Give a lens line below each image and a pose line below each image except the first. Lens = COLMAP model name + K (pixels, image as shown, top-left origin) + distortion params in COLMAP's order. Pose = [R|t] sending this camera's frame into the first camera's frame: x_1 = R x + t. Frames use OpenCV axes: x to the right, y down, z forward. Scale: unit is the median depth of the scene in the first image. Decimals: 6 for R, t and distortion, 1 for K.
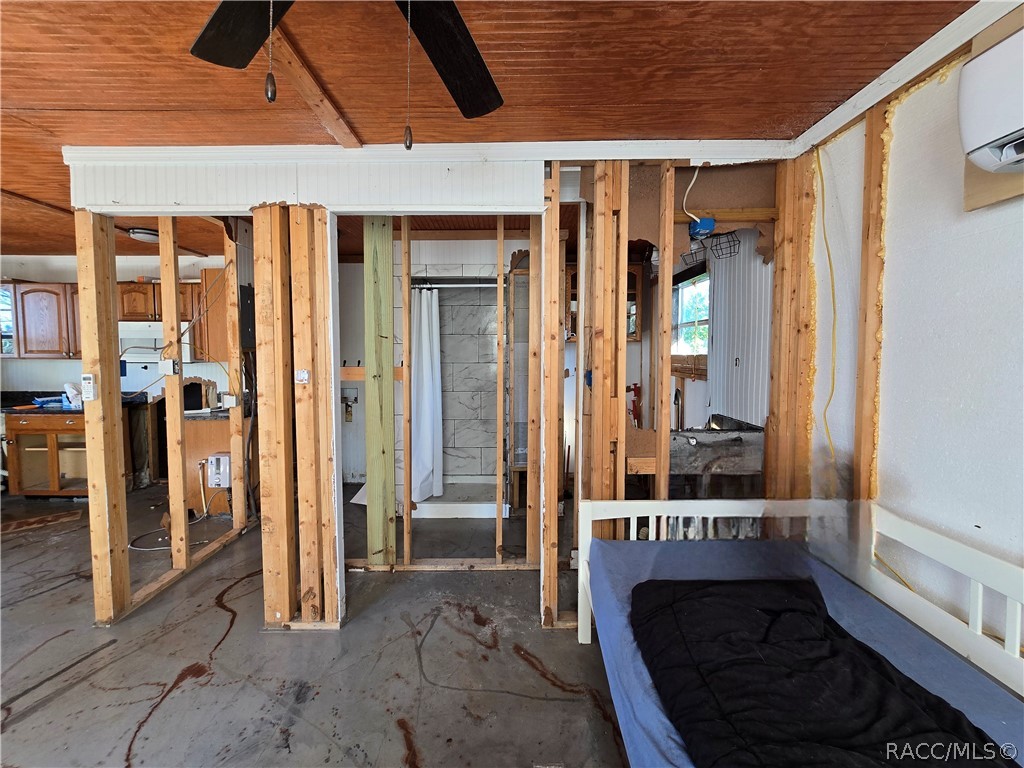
lens RADIAL K [[413.0, 0, 511.2], [0, 413.0, 370.4], [0, 0, 1]] dist [-0.002767, -0.000805]
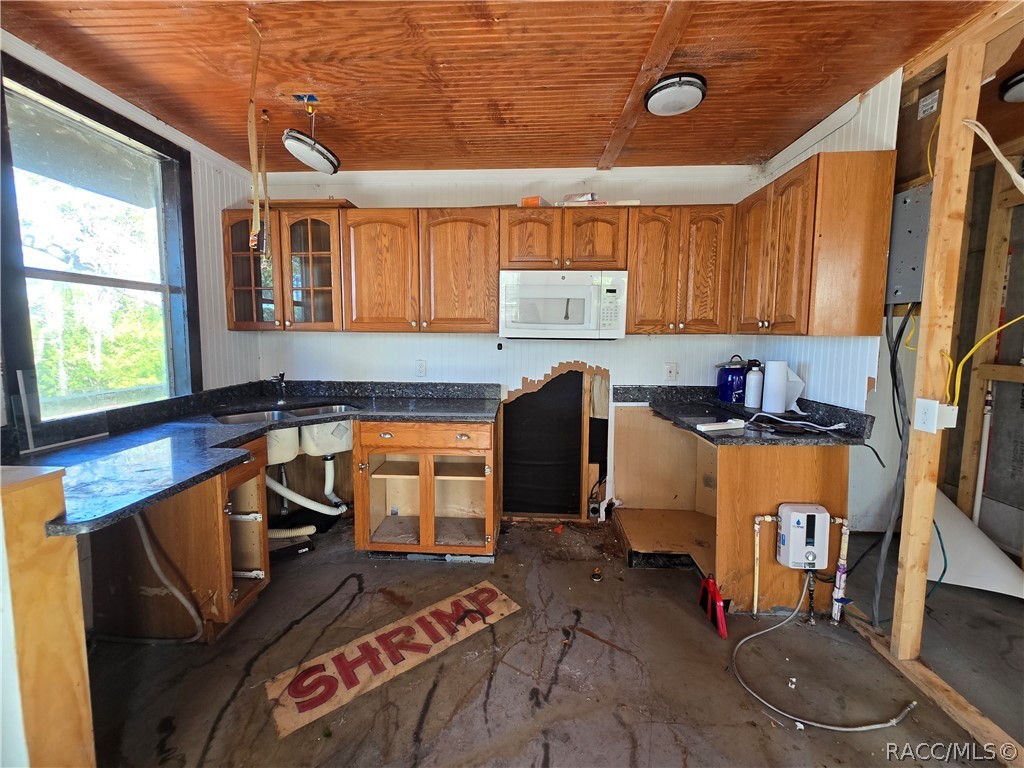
lens RADIAL K [[413.0, 0, 501.6], [0, 413.0, 369.7], [0, 0, 1]] dist [-0.002767, -0.000805]
pose [[0.998533, 0.010960, -0.053018, -0.956736], [-0.008796, 0.999125, 0.040886, 0.003605], [0.053419, -0.040359, 0.997756, 0.394511]]
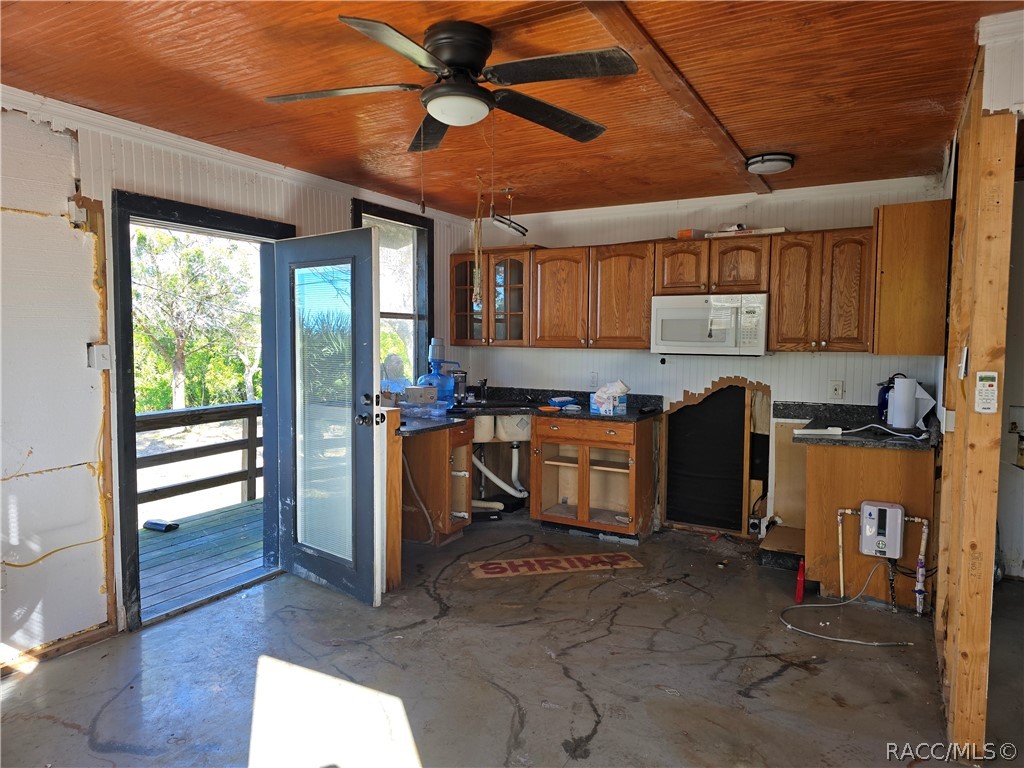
lens RADIAL K [[675.1, 0, 503.4], [0, 675.1, 382.2], [0, 0, 1]] dist [0.018255, -0.017533]
pose [[0.868835, 0.038227, -0.493624, -0.624361], [-0.031468, 0.999263, 0.021997, 0.013874], [0.494101, -0.003578, 0.869397, -0.154268]]
